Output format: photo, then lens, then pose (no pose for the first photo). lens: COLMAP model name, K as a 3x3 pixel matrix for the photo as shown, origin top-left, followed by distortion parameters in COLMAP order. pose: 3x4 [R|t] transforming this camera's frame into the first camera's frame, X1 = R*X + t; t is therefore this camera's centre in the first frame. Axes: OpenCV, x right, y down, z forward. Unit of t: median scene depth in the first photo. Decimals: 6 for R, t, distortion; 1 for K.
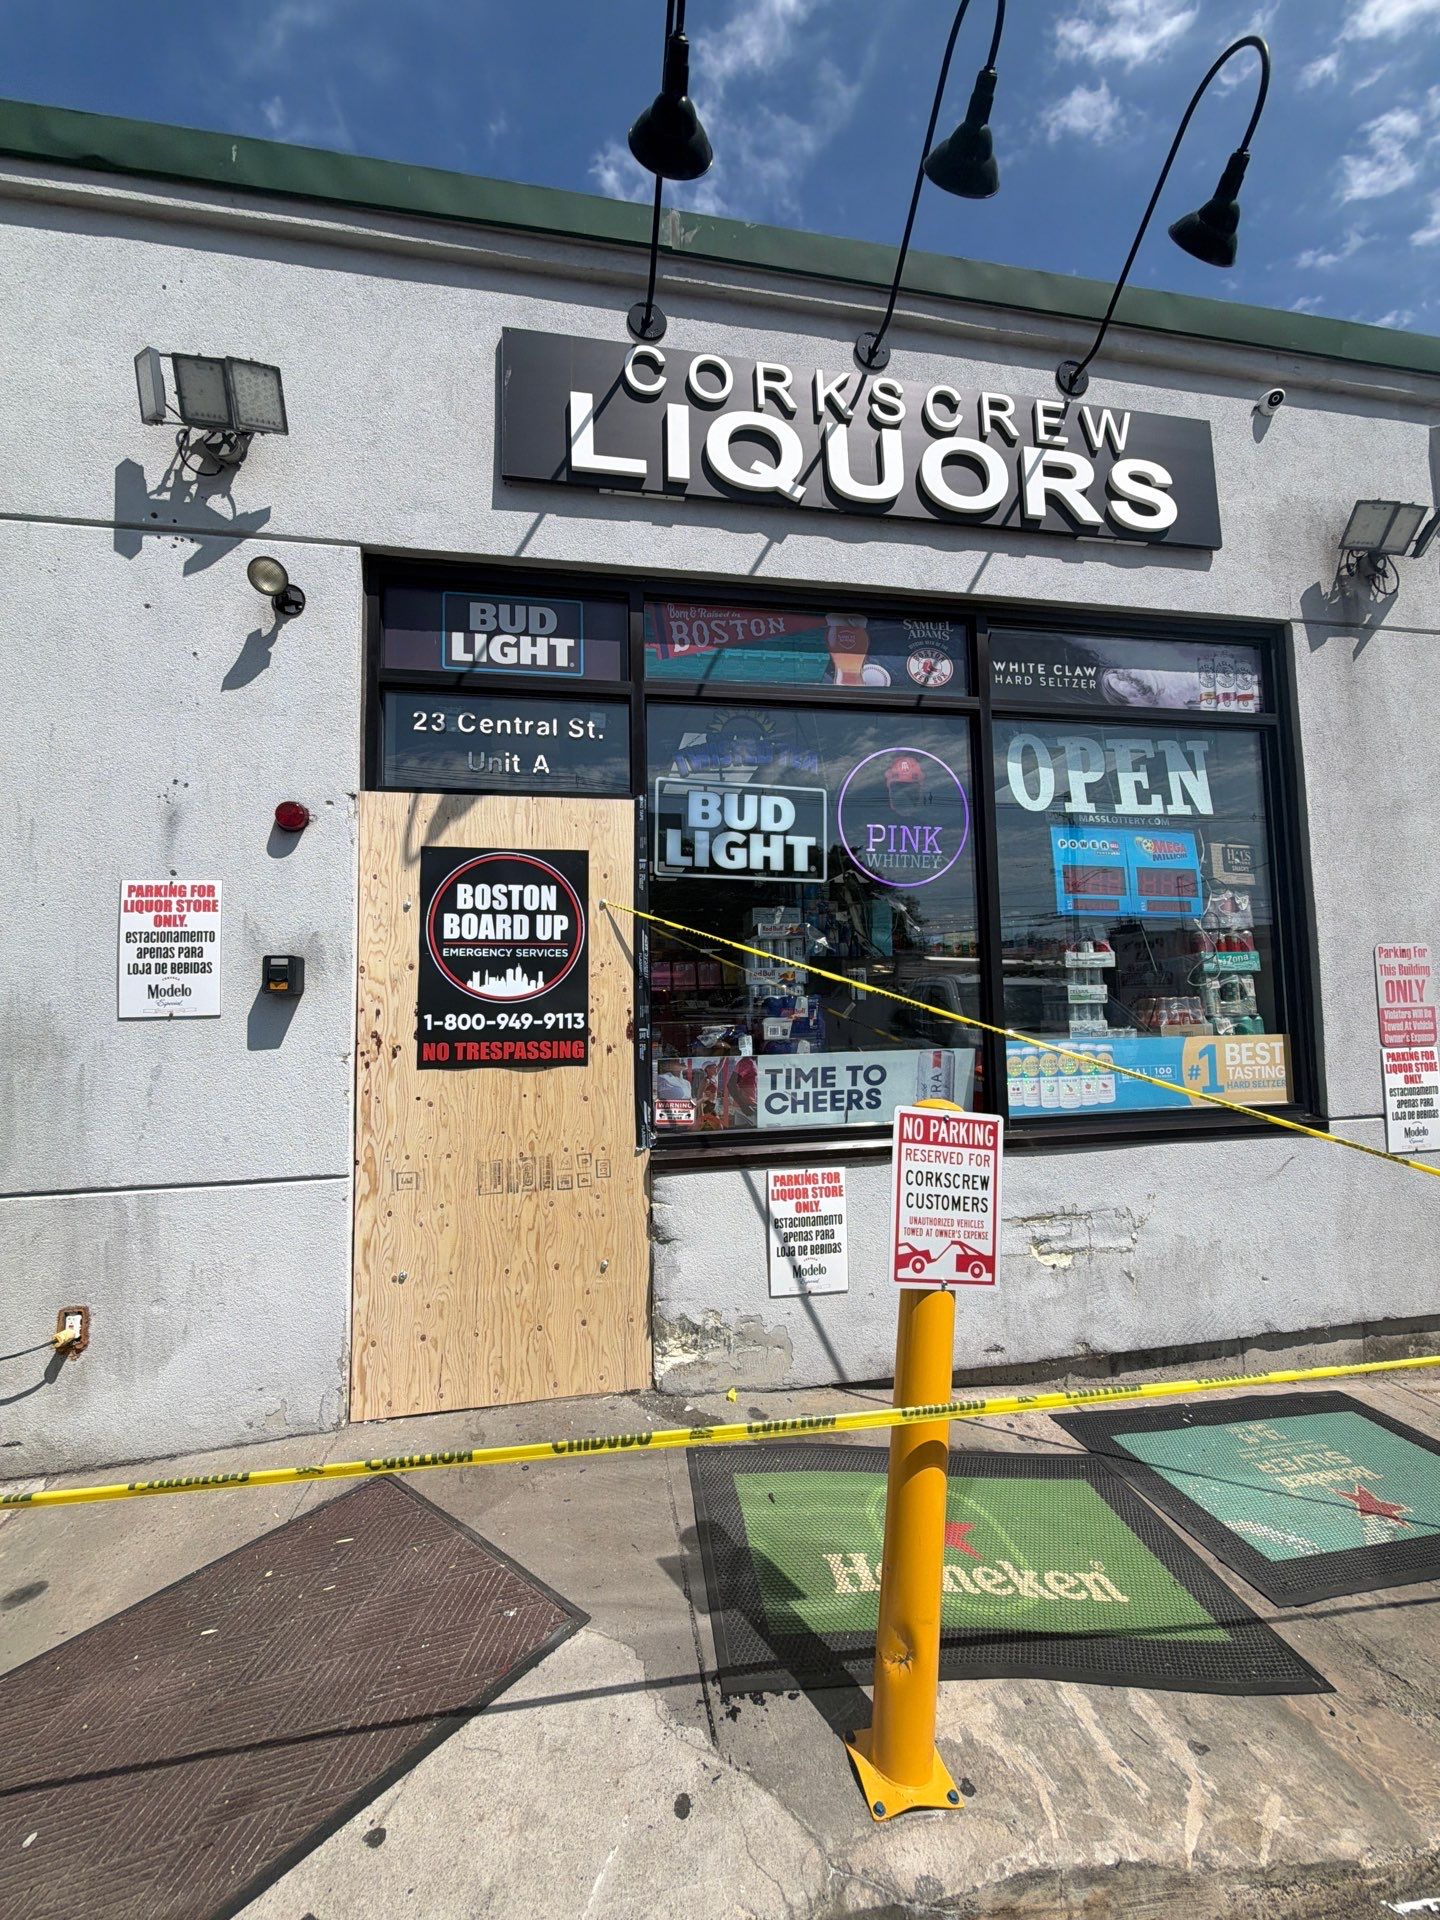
lens RADIAL K [[766.1, 0, 720.0], [0, 766.1, 958.4], [0, 0, 1]] dist [-0.000134, 0.000050]
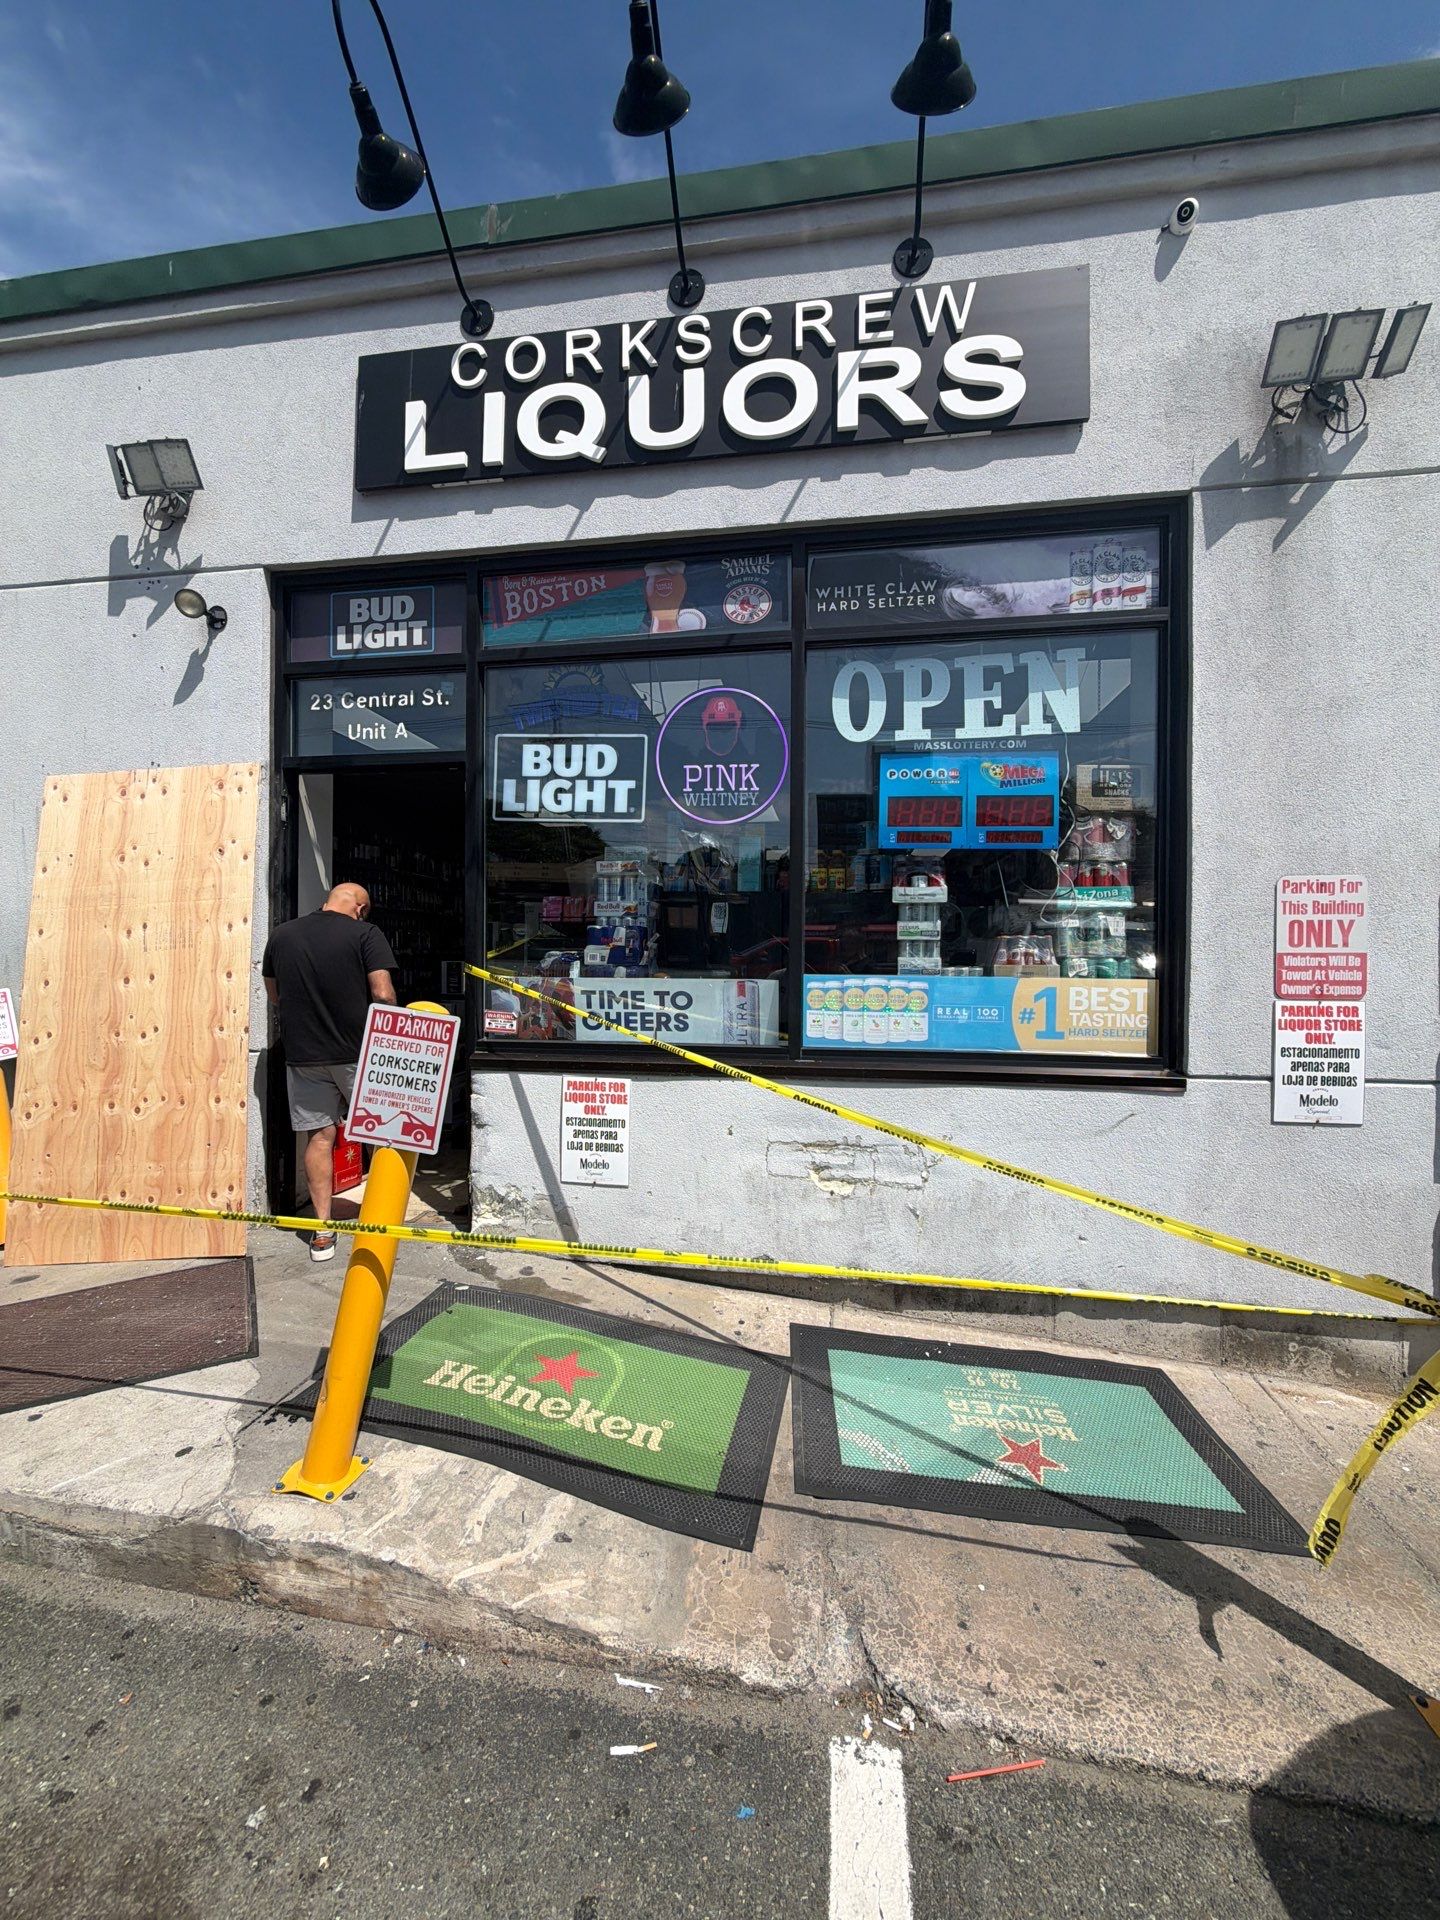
lens RADIAL K [[766.1, 0, 720.7], [0, 766.1, 959.9], [0, 0, 1]] dist [-0.000134, 0.000050]
pose [[0.943462, 0.030285, -0.330093, 0.641226], [-0.004713, 0.996943, 0.077996, 0.010579], [0.331446, -0.072030, 0.940720, 0.002825]]
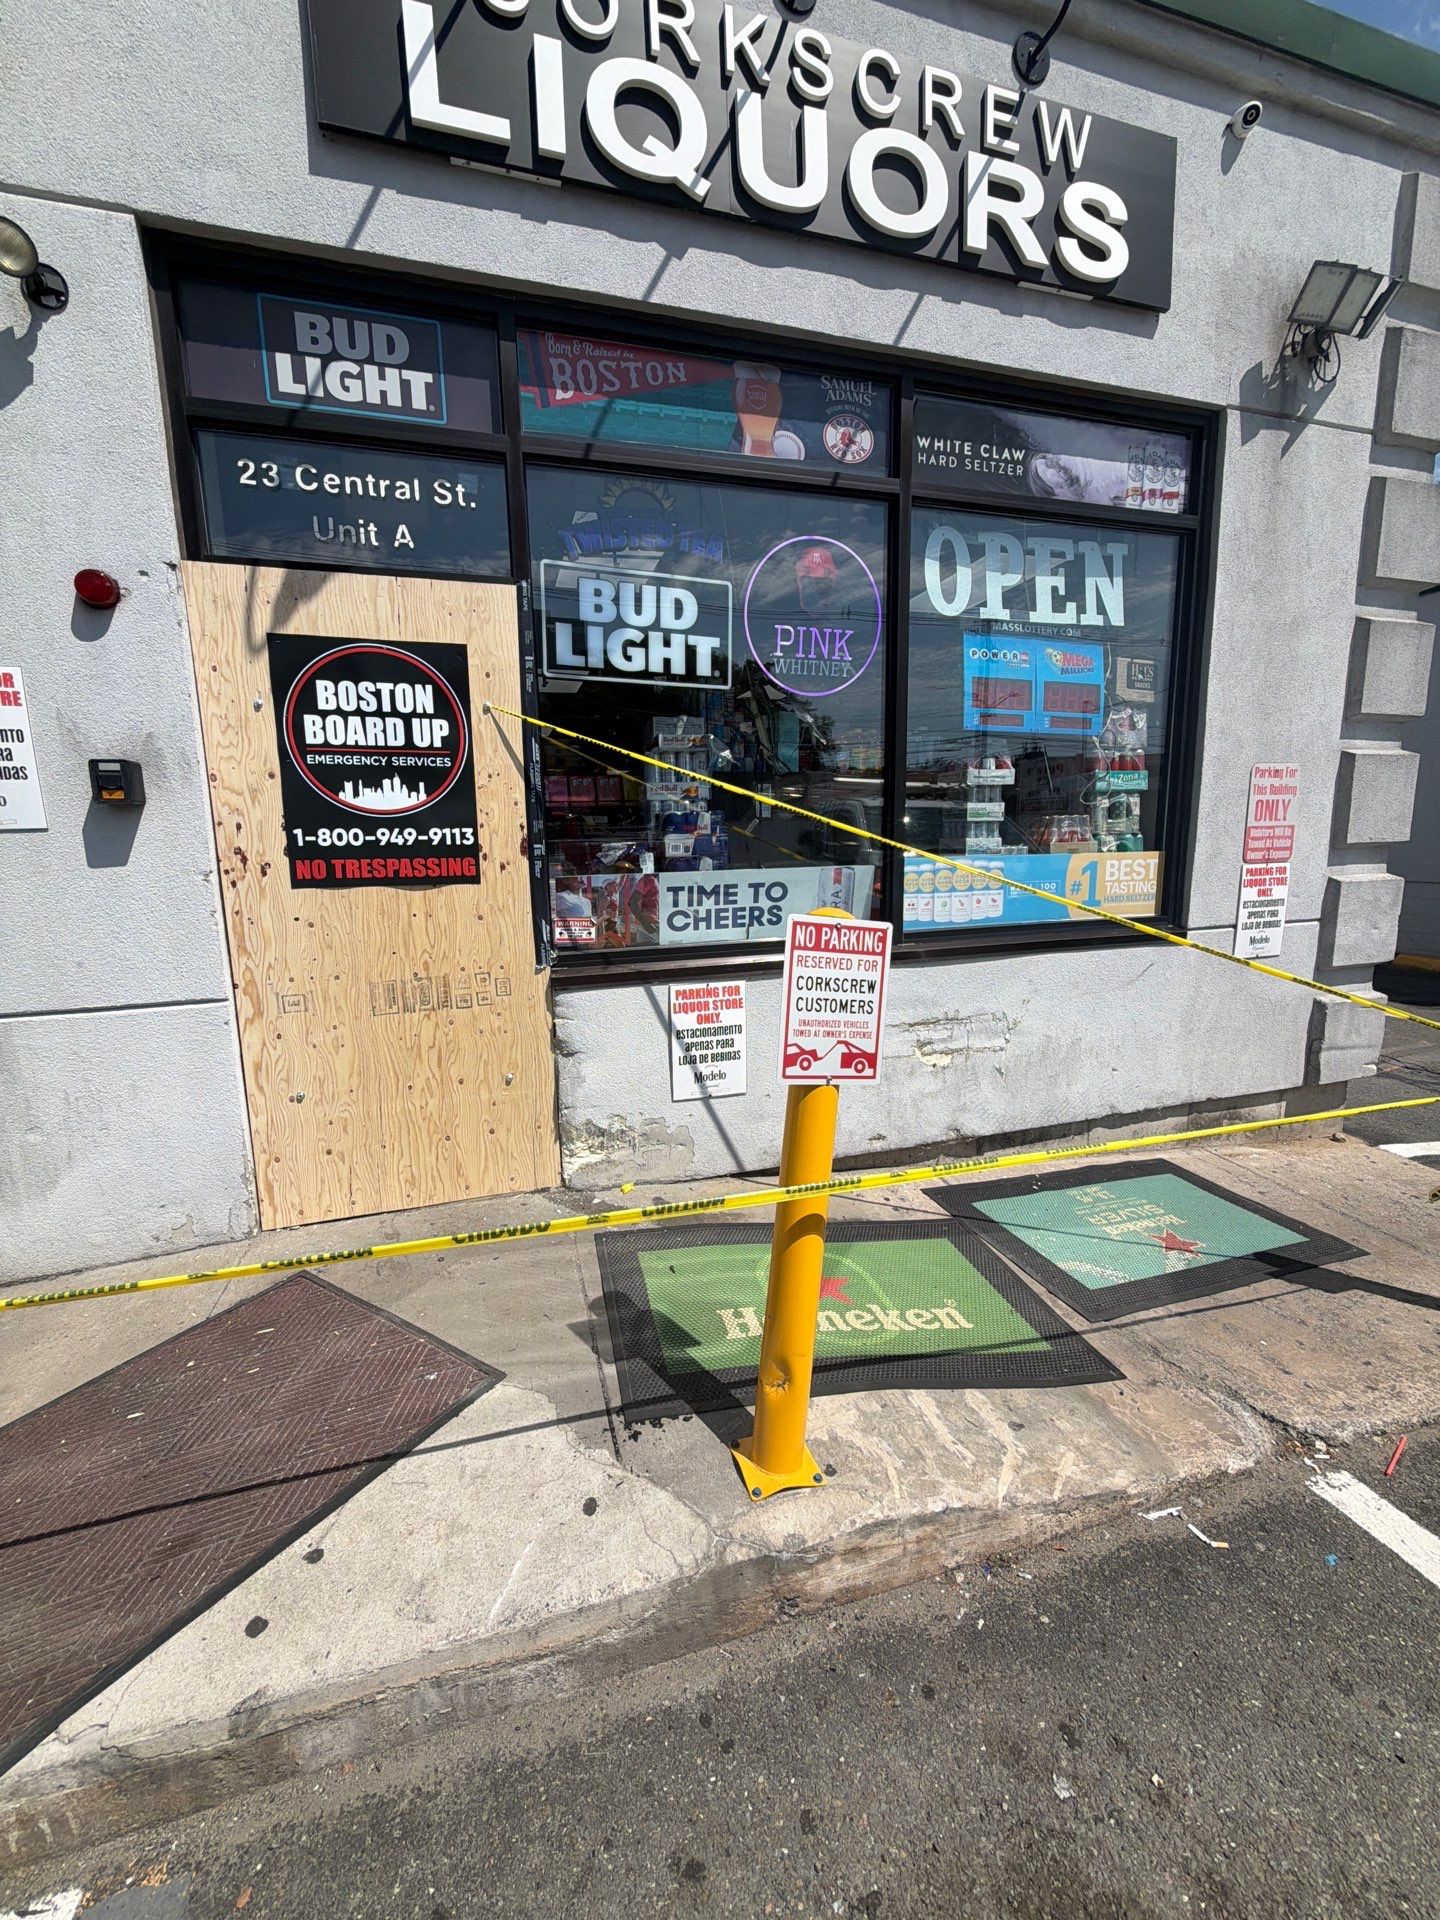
lens RADIAL K [[766.1, 0, 720.7], [0, 766.1, 960.6], [0, 0, 1]] dist [-0.000134, 0.000050]
pose [[0.993366, -0.018190, 0.113544, 0.014423], [-0.007841, 0.974397, 0.224697, 0.015312], [-0.114724, -0.224097, 0.967791, 0.016344]]
